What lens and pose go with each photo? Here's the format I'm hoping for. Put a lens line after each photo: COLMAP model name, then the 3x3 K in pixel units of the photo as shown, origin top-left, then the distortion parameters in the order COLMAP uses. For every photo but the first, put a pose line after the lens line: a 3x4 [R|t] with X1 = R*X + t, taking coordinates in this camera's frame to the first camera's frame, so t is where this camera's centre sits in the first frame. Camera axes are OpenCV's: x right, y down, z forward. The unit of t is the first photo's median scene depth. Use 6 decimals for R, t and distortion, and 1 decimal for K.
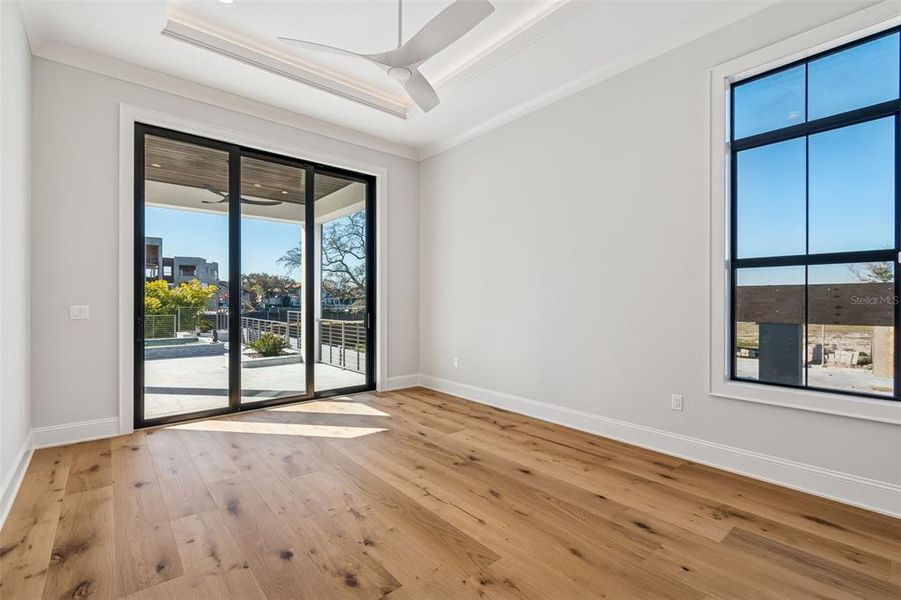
lens RADIAL K [[404.1, 0, 450.3], [0, 404.1, 300.3], [0, 0, 1]] dist [0.003010, -0.001013]
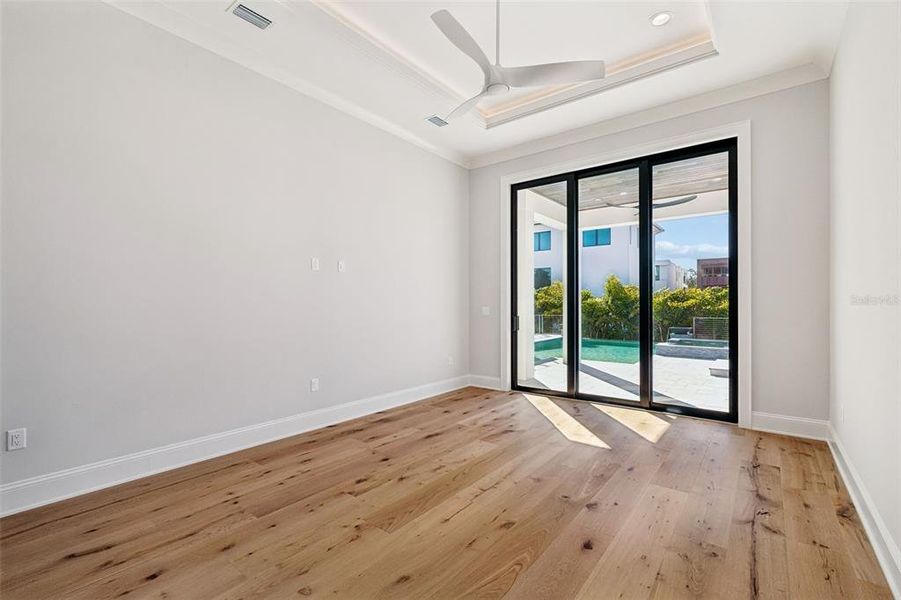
lens RADIAL K [[404.1, 0, 450.4], [0, 404.1, 302.8], [0, 0, 1]] dist [0.003010, -0.001013]
pose [[0.191003, -0.005595, -0.981574, 0.724733], [0.002298, 0.999984, -0.005253, 0.003607], [0.981587, -0.001252, 0.191012, 0.549315]]
